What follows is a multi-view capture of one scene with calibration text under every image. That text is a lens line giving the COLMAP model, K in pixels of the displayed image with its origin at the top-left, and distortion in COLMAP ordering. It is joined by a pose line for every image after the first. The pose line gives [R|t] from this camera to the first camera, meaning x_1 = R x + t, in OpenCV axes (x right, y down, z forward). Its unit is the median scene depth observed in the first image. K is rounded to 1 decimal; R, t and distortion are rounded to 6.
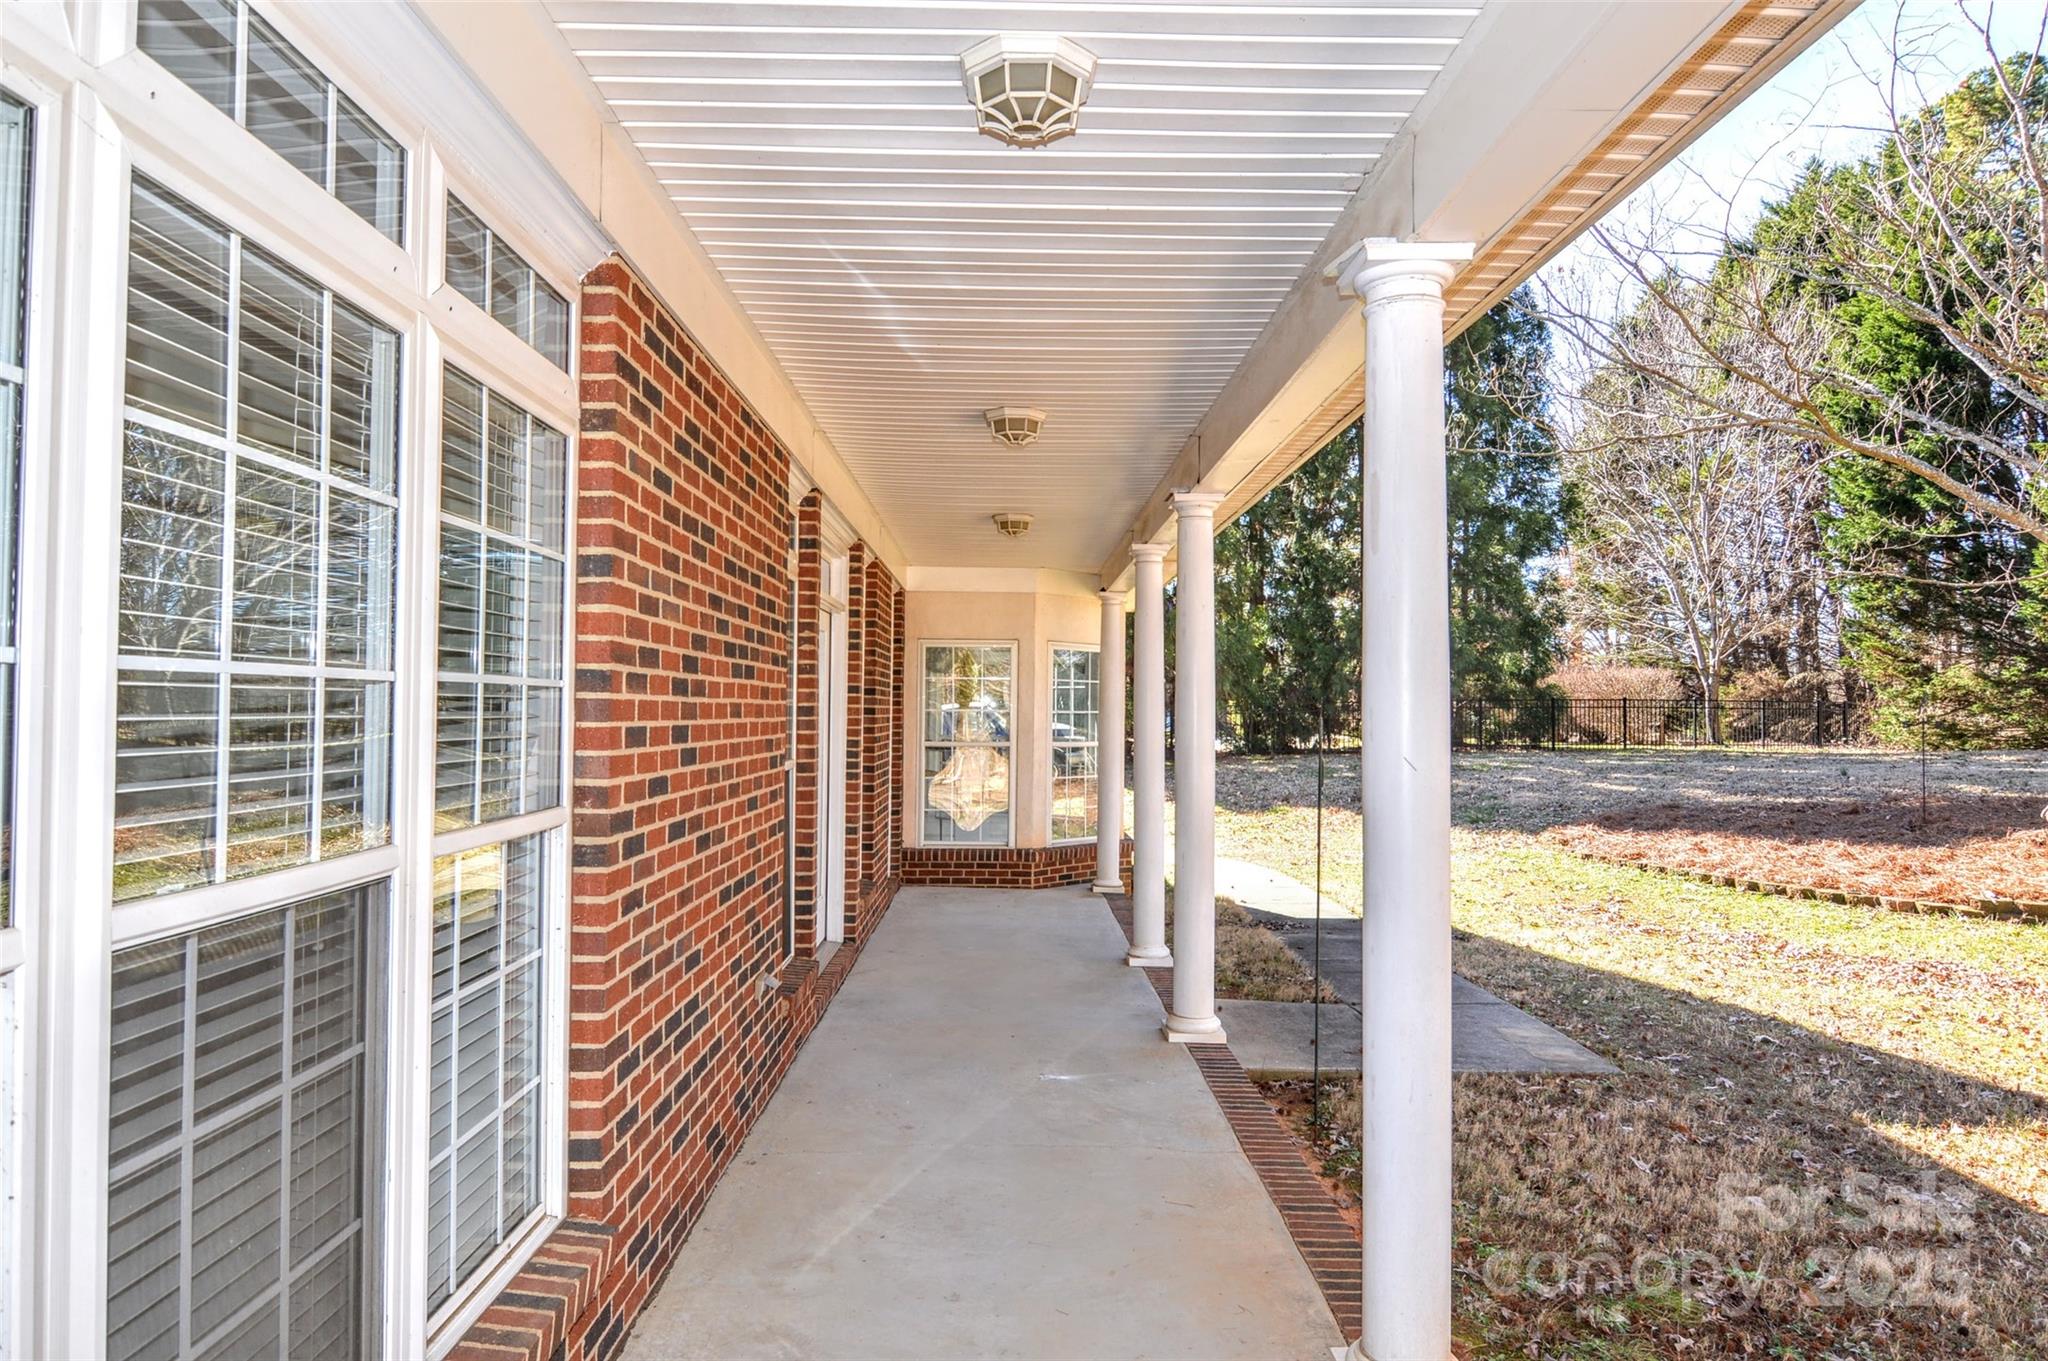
lens RADIAL K [[1238.5, 0, 1024.0], [0, 1238.5, 680.5], [0, 0, 1]] dist [-0.007861, -0.010167]
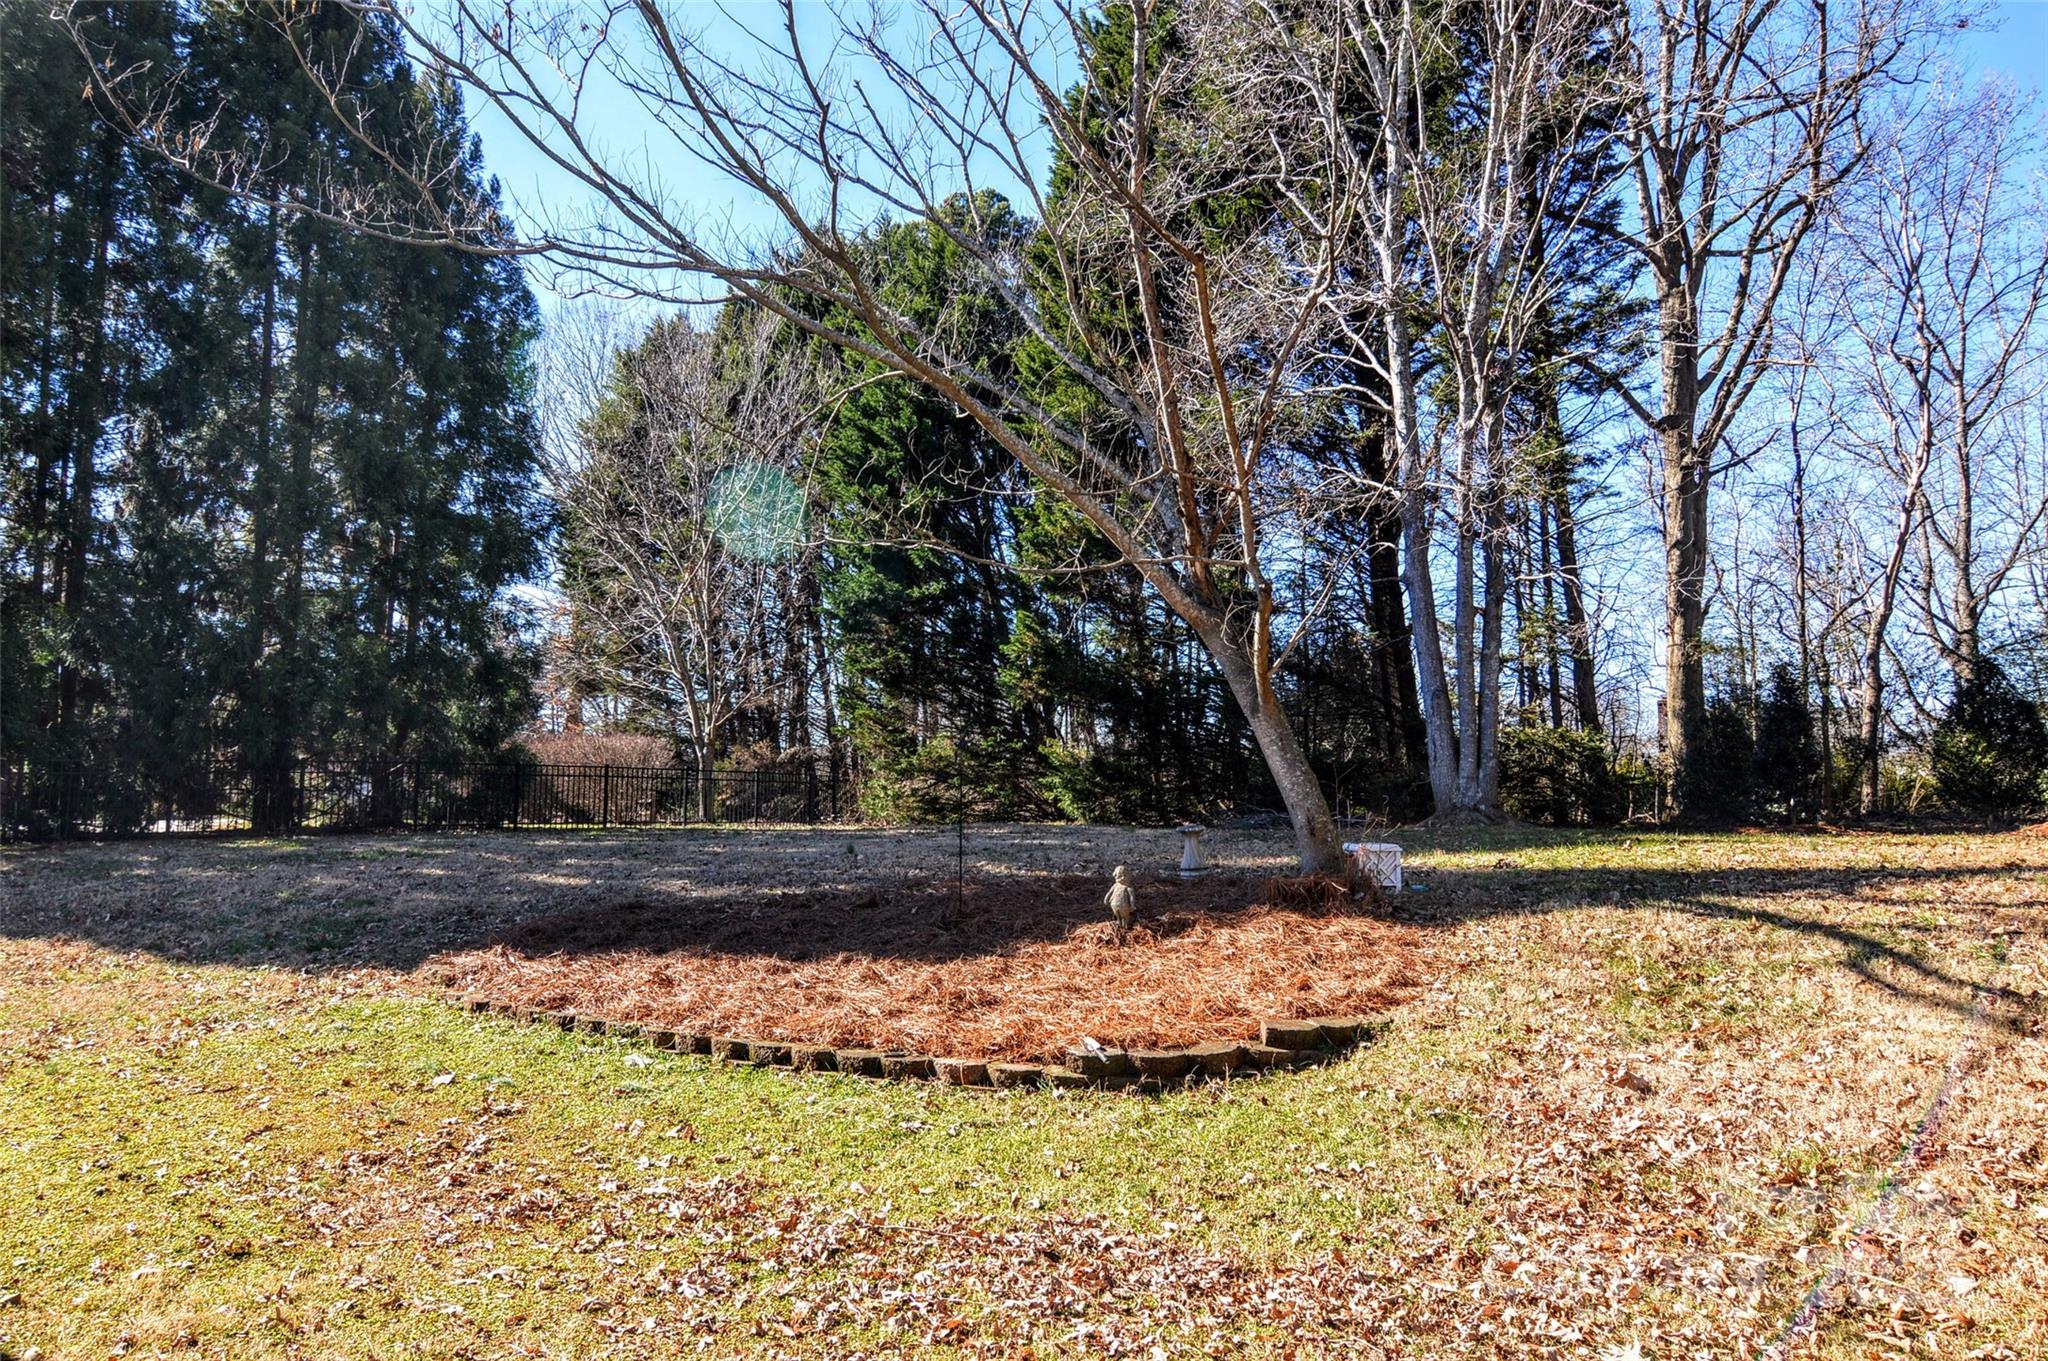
lens RADIAL K [[1268.9, 0, 1024.0], [0, 1268.9, 680.5], [0, 0, 1]] dist [-0.000009, -0.013350]
pose [[0.732155, 0.067904, 0.677745, 0.221703], [-0.021707, 0.996839, -0.076424, 0.030354], [-0.680792, 0.041243, 0.731315, 0.377327]]
